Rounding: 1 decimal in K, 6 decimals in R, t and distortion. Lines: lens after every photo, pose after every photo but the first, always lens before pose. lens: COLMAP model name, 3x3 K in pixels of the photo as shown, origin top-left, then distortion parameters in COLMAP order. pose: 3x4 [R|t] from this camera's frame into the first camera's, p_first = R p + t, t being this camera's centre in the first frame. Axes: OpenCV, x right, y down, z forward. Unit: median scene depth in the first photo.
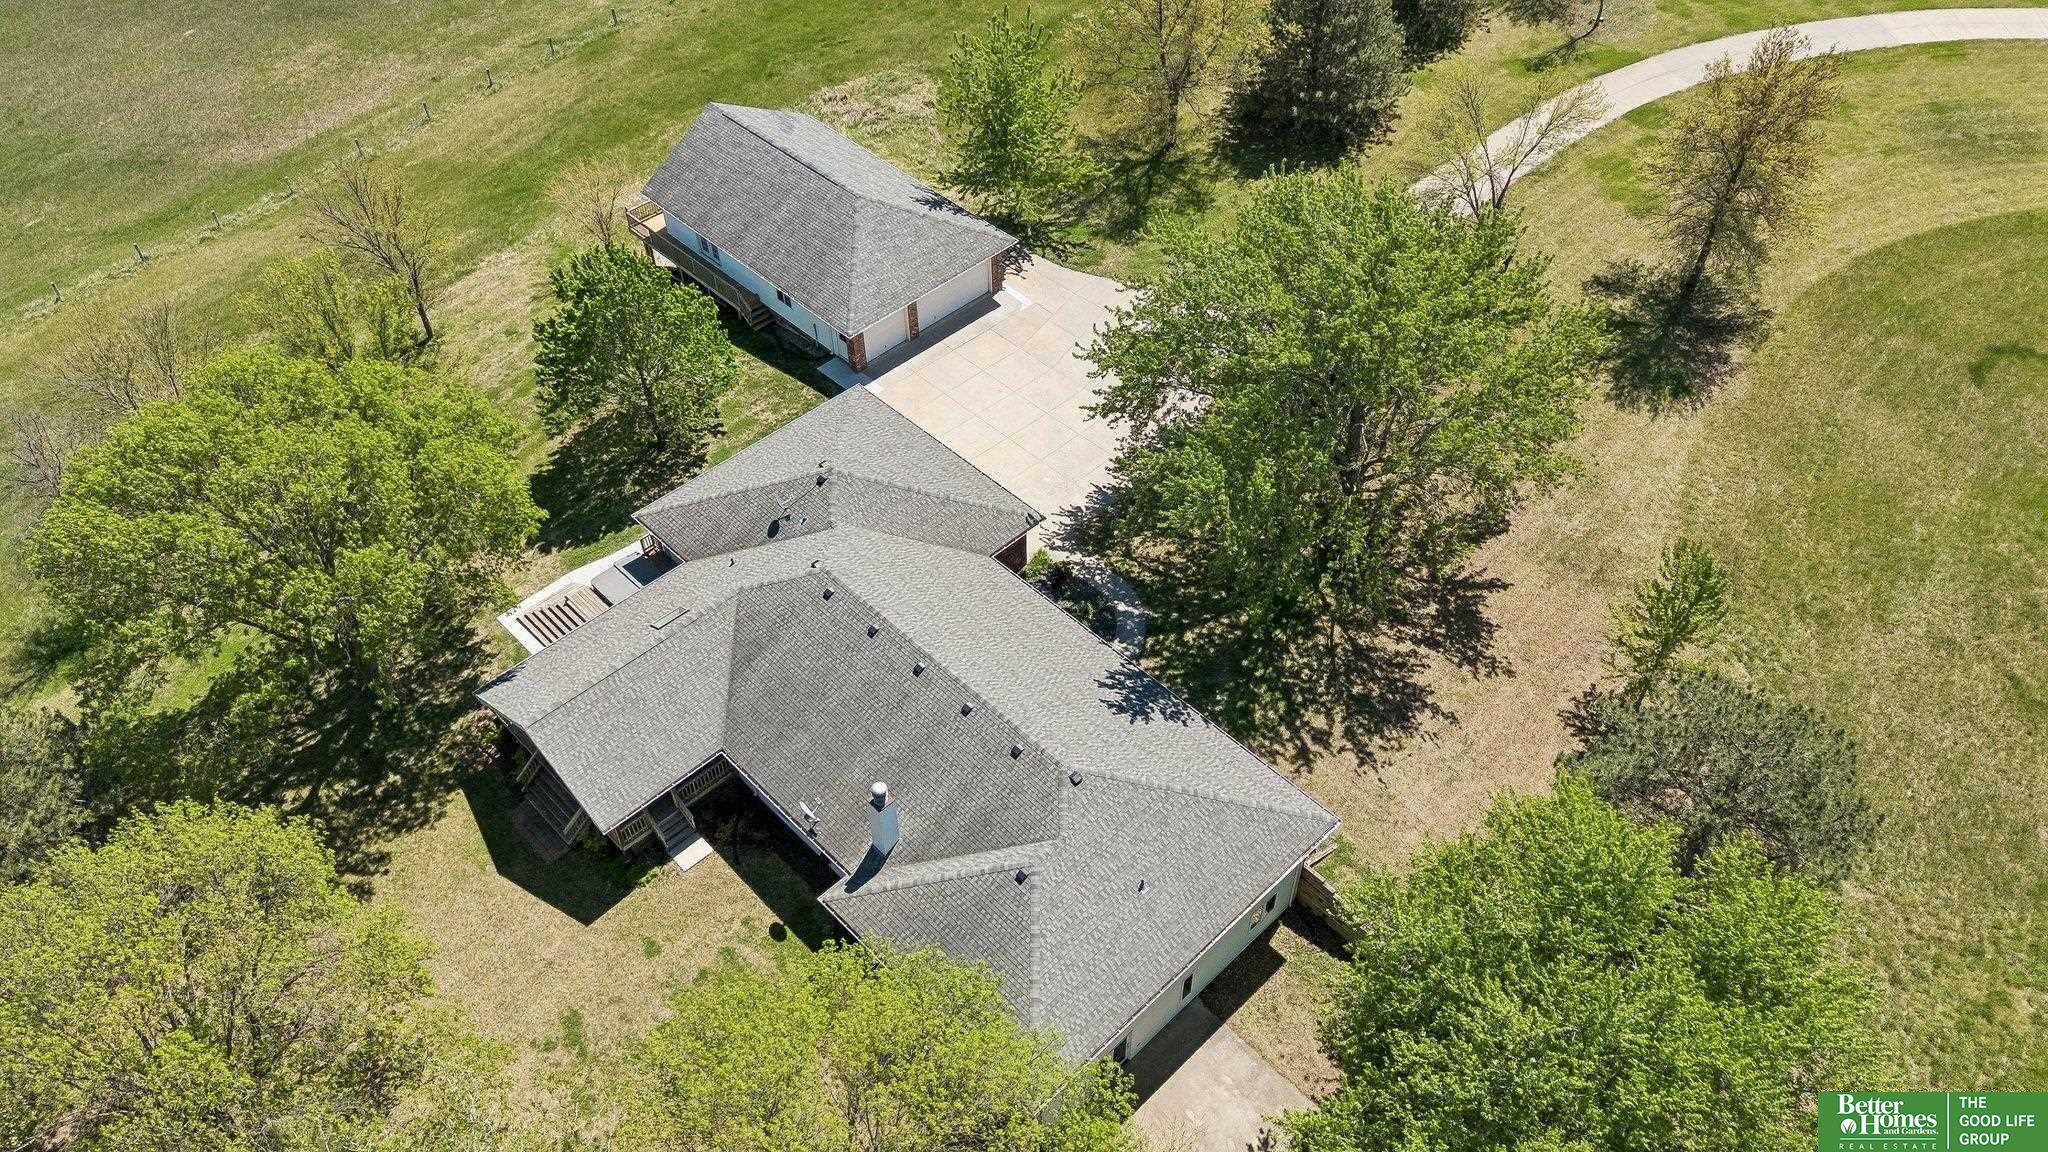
lens RADIAL K [[1514.7, 0, 1024.0], [0, 1514.7, 550.4], [0, 0, 1]] dist [0.072688, -0.066210]
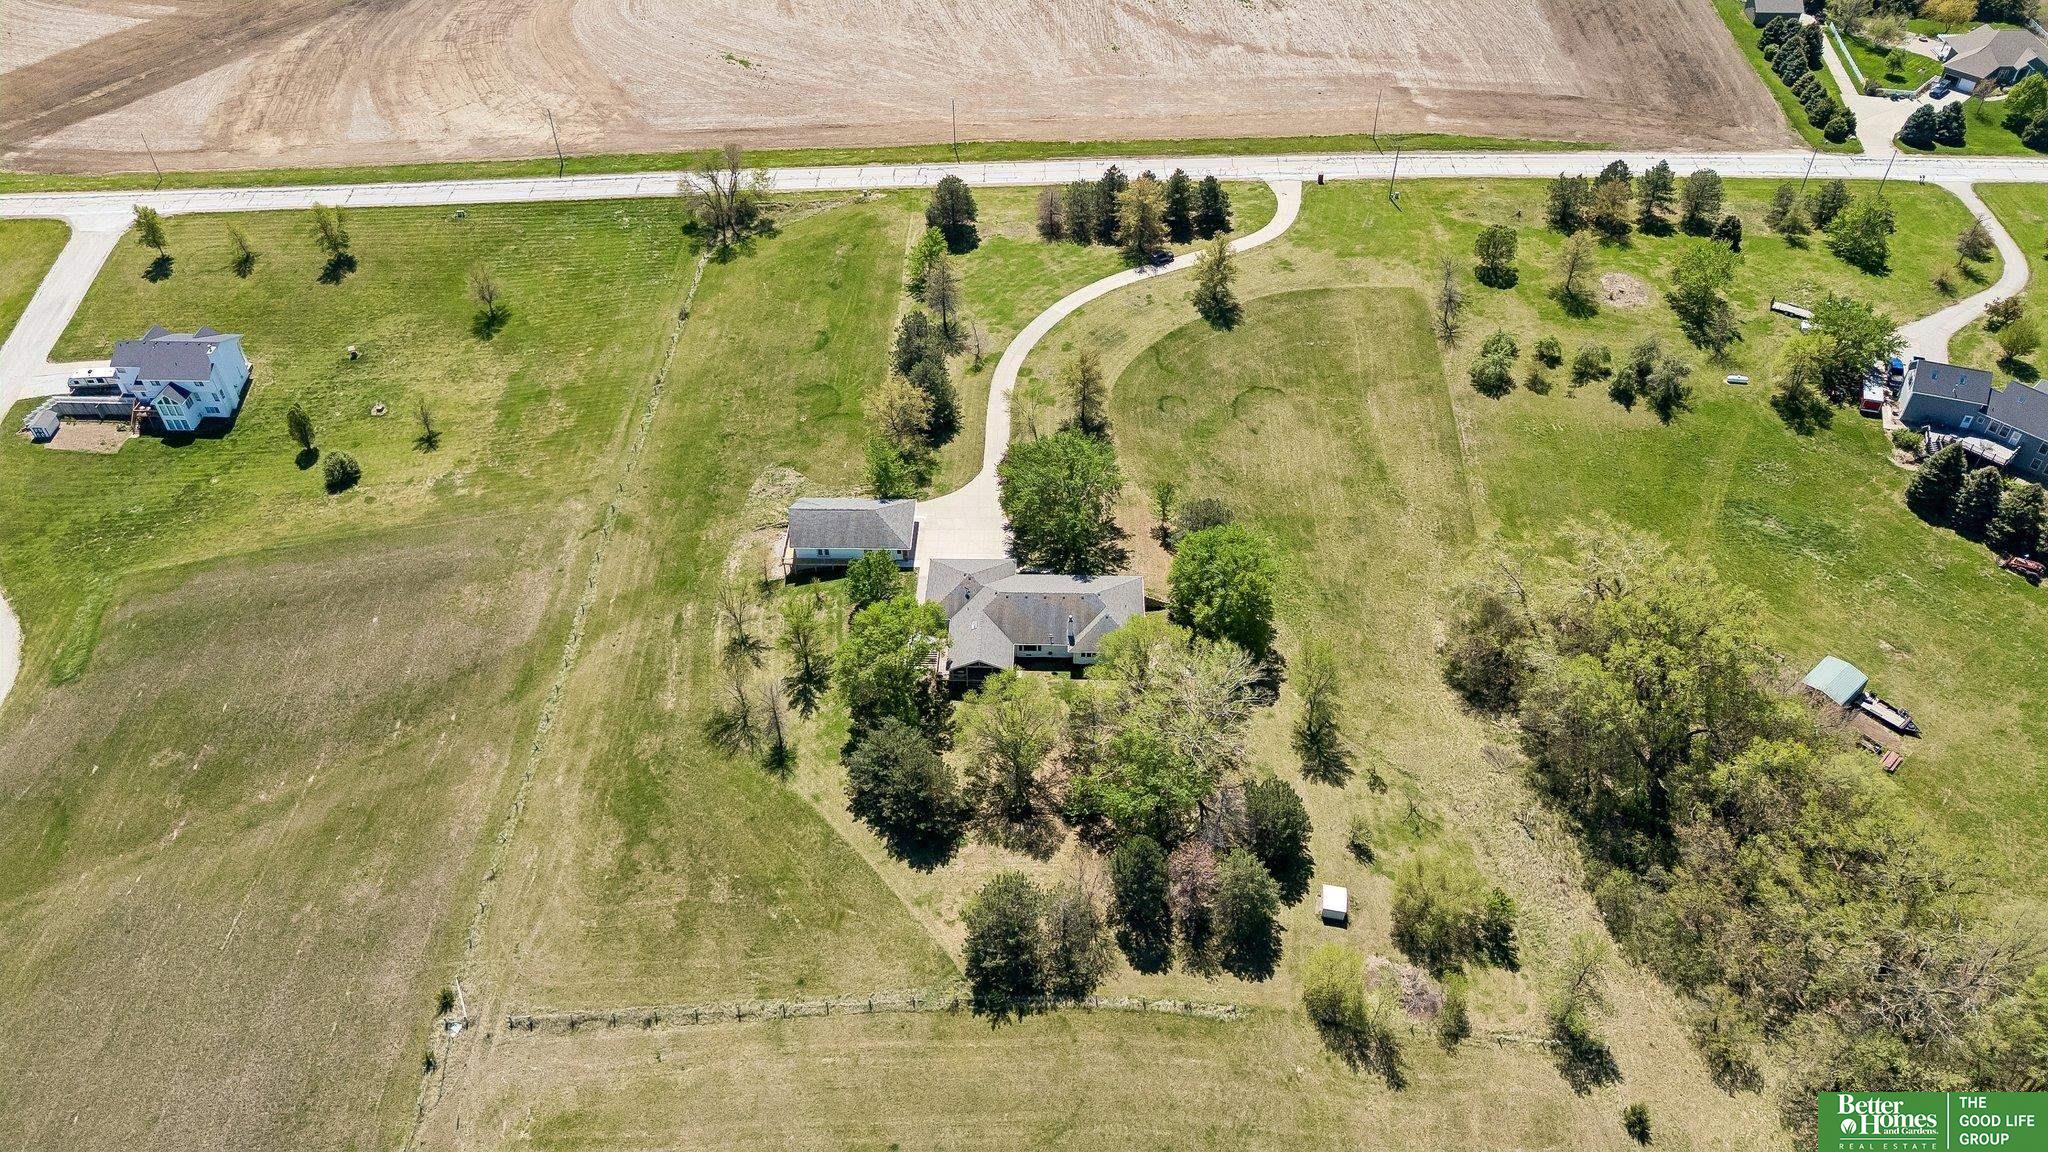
lens RADIAL K [[1528.5, 0, 1023.9], [0, 1528.5, 530.6], [0, 0, 1]] dist [0.063222, -0.067954]
pose [[0.714068, -0.452028, 0.534582, -1.726533], [0.503019, 0.862374, 0.057291, -0.257552], [-0.486907, 0.227995, 0.843173, -1.854436]]
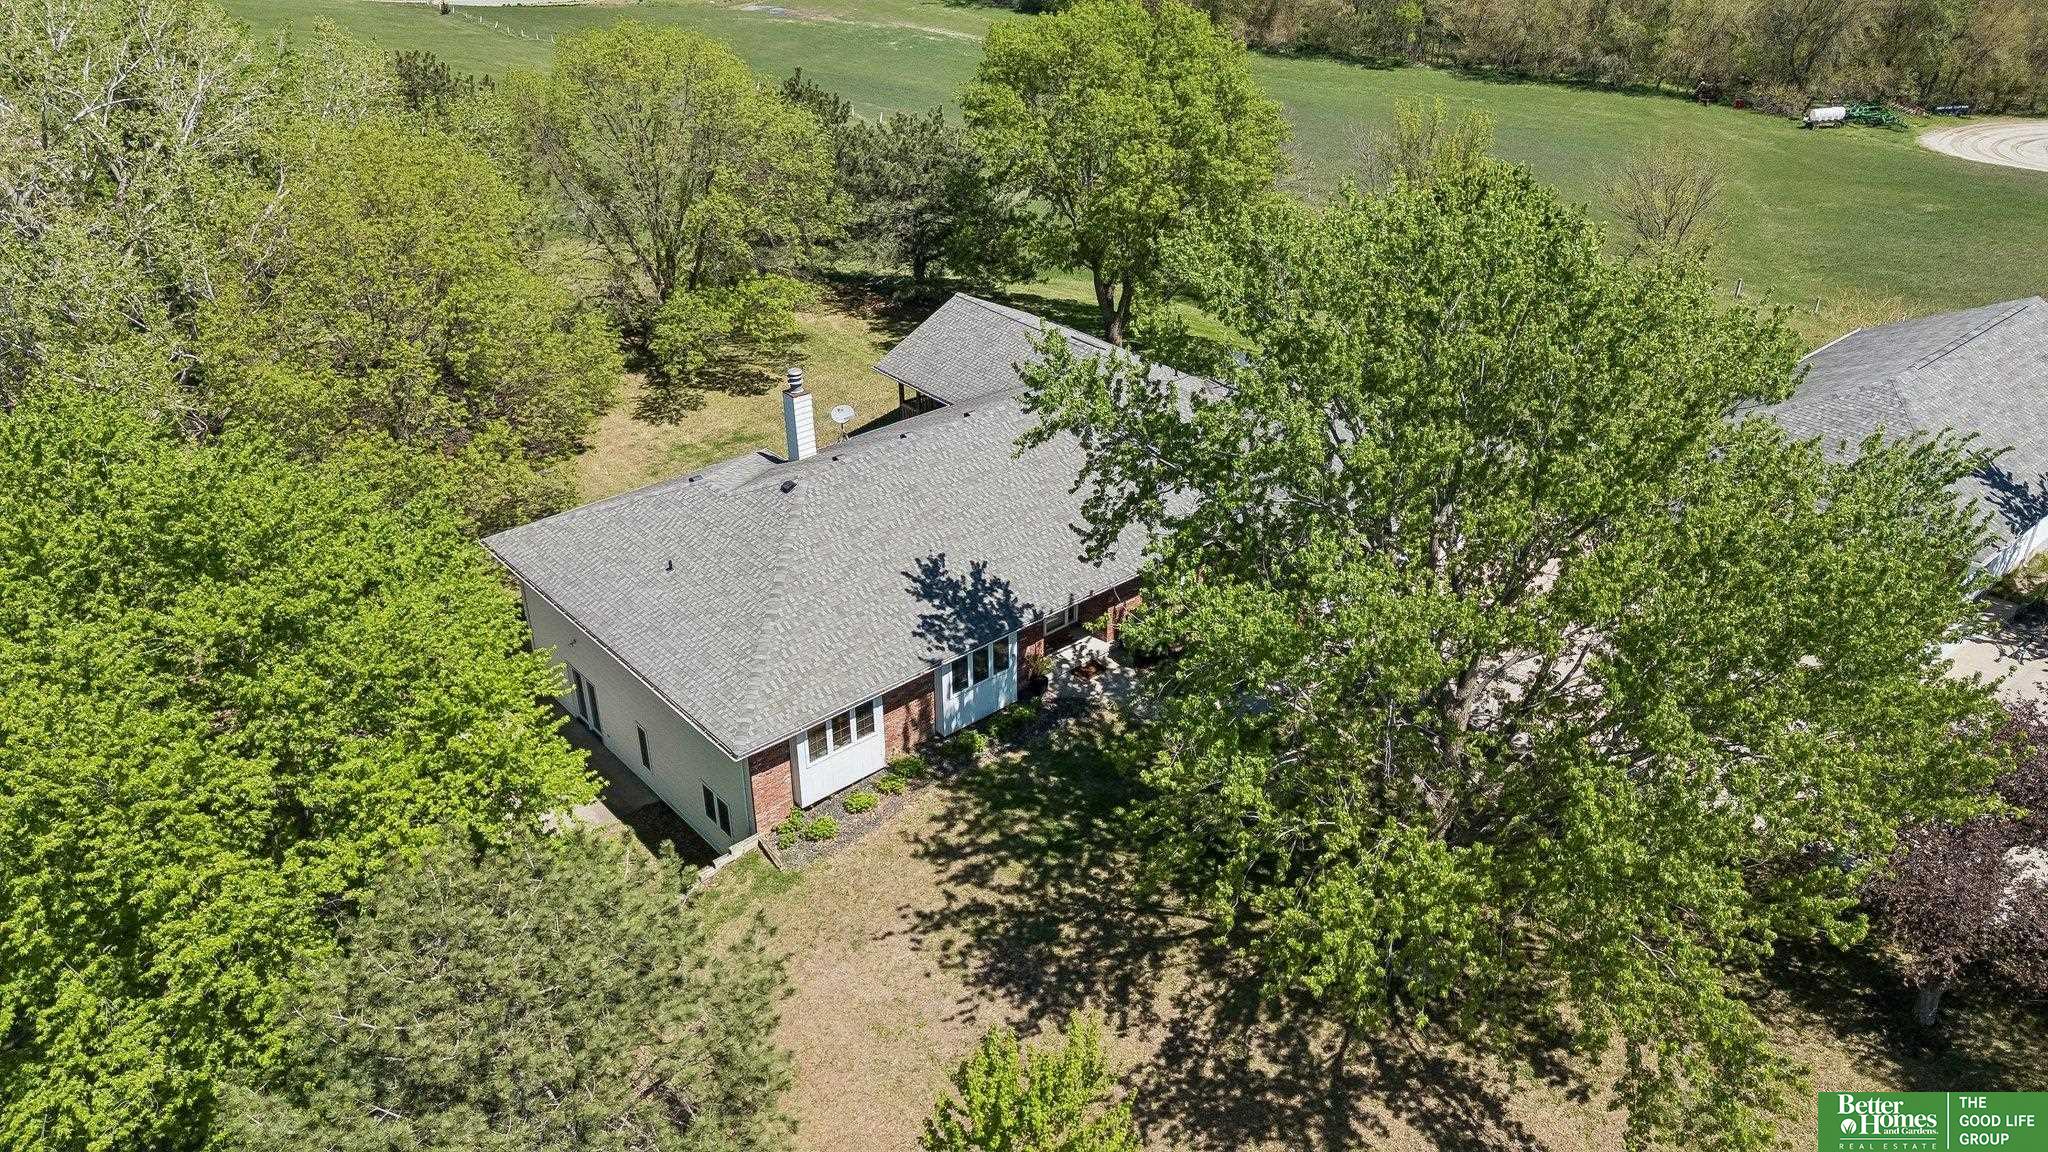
lens RADIAL K [[1502.0, 0, 1029.0], [0, 1502.0, 566.8], [0, 0, 1]] dist [0.093464, -0.106075]
pose [[-0.051377, 0.503435, -0.862504, 0.622717], [-0.718614, 0.581101, 0.381989, -0.196839], [0.693509, 0.639433, 0.331920, 0.655478]]
